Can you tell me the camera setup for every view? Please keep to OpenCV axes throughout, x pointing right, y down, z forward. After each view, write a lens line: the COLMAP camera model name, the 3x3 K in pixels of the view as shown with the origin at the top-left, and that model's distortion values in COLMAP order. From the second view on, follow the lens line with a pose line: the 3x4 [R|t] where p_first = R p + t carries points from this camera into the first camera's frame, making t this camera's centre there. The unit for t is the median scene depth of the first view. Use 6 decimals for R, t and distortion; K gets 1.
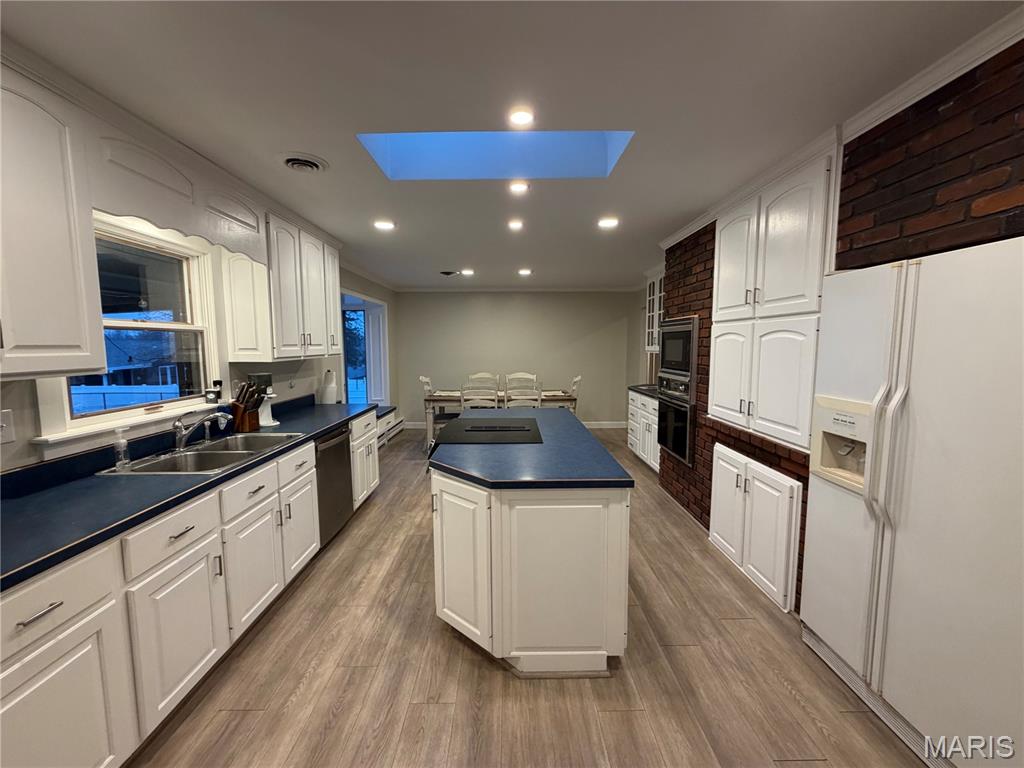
lens RADIAL K [[407.7, 0, 509.6], [0, 407.7, 382.7], [0, 0, 1]] dist [-0.000073, -0.000006]
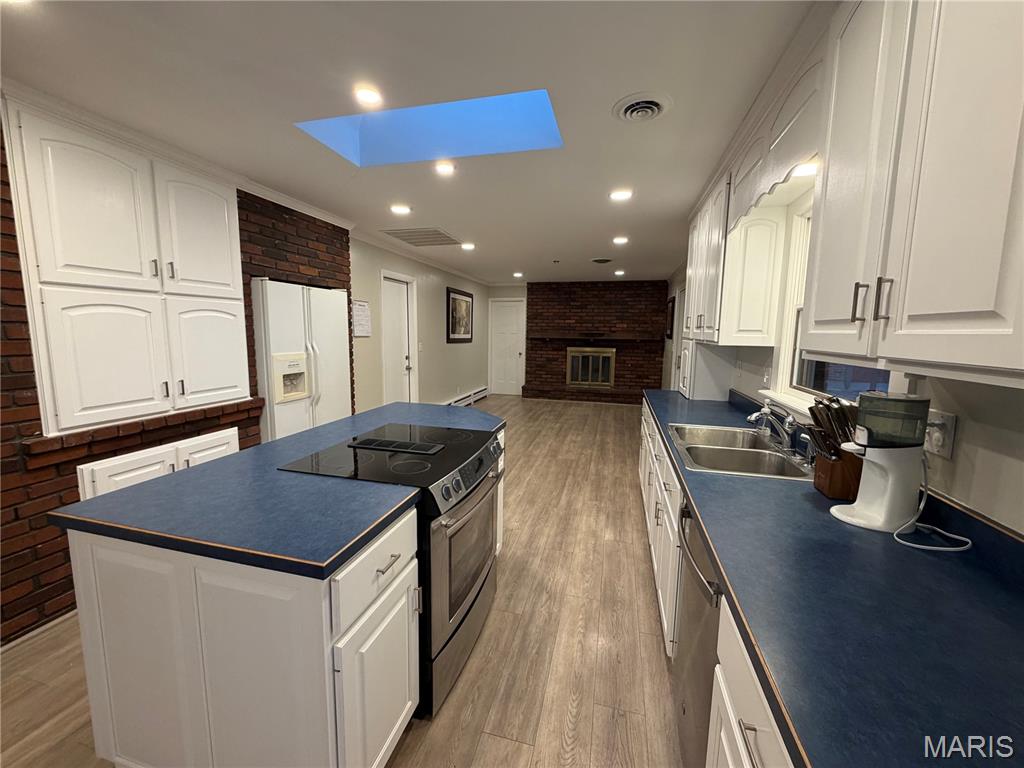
lens RADIAL K [[407.7, 0, 509.6], [0, 407.7, 382.7], [0, 0, 1]] dist [-0.000073, -0.000006]
pose [[-0.965927, -0.041240, 0.255510, -0.413287], [0.015927, 0.975881, 0.217720, -0.146769], [-0.258326, 0.214371, -0.941973, 1.710349]]
